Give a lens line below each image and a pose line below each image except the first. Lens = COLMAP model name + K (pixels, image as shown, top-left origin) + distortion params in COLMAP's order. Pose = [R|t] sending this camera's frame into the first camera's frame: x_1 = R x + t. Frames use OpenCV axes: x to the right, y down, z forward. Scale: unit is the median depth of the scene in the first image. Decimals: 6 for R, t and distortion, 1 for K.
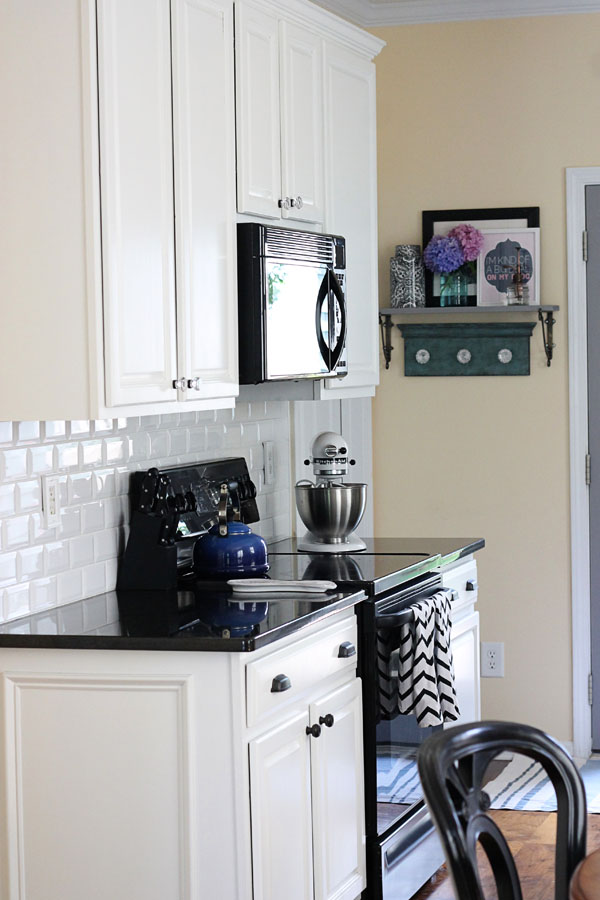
lens RADIAL K [[2139.1, 0, 300.0], [0, 2139.1, 450.0], [0, 0, 1]] dist [-0.136067, 0.136603]
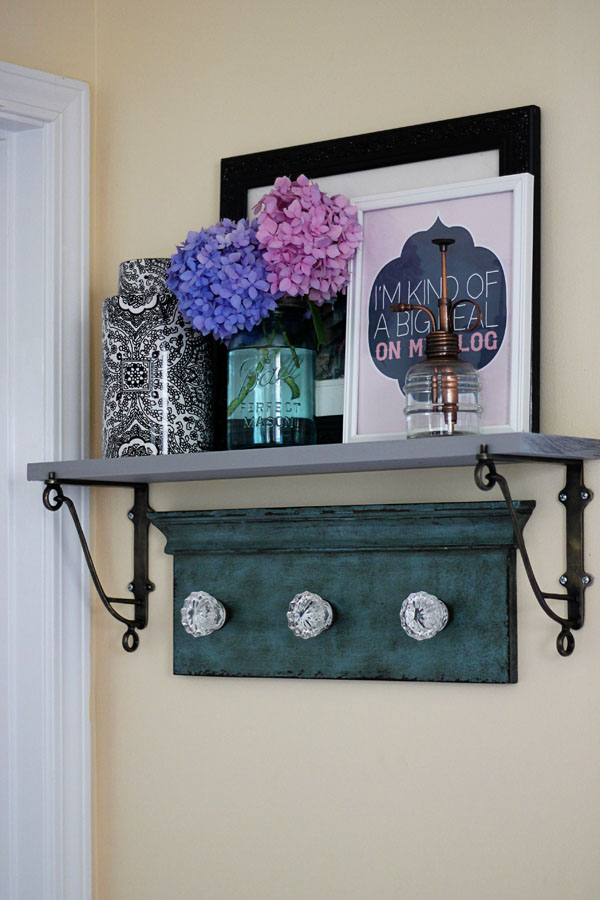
lens RADIAL K [[2139.1, 0, 300.0], [0, 2139.1, 450.0], [0, 0, 1]] dist [-0.136067, 0.136603]
pose [[0.927190, -0.016254, -0.374238, 0.191367], [-0.025624, 0.993966, -0.106655, -0.035122], [0.373713, 0.108479, 0.921179, 0.725991]]
